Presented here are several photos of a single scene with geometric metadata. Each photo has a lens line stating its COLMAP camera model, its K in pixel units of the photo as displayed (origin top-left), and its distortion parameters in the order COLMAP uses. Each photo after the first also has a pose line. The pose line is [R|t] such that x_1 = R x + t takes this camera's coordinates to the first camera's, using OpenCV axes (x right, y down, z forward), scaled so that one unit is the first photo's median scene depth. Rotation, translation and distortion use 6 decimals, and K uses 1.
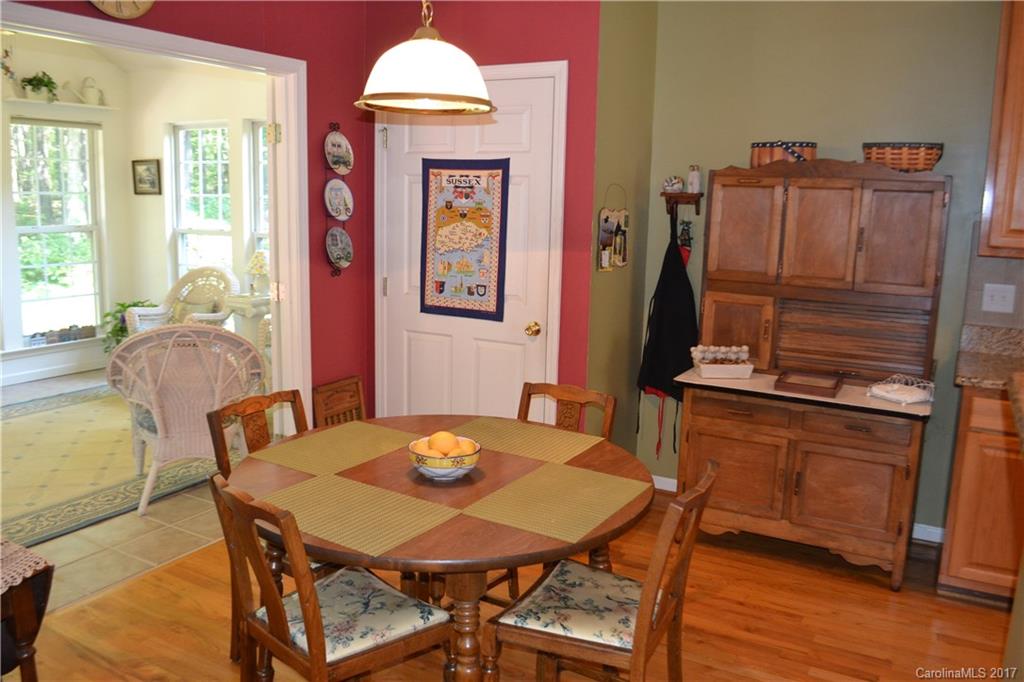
lens RADIAL K [[822.2, 0, 503.8], [0, 822.2, 346.6], [0, 0, 1]] dist [-0.080262, 0.007073]
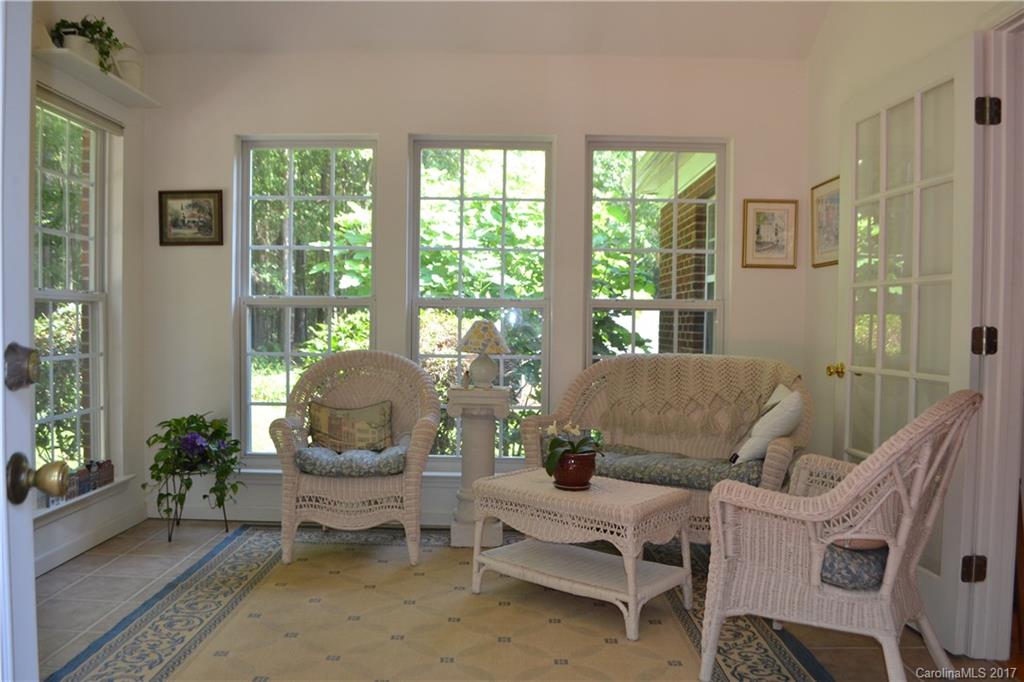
lens RADIAL K [[842.1, 0, 494.7], [0, 842.1, 344.5], [0, 0, 1]] dist [-0.046635, 0.001641]
pose [[0.882081, -0.035714, 0.469741, -0.612409], [0.099404, 0.988782, -0.111485, -0.017774], [-0.460490, 0.145033, 0.875736, 0.376187]]
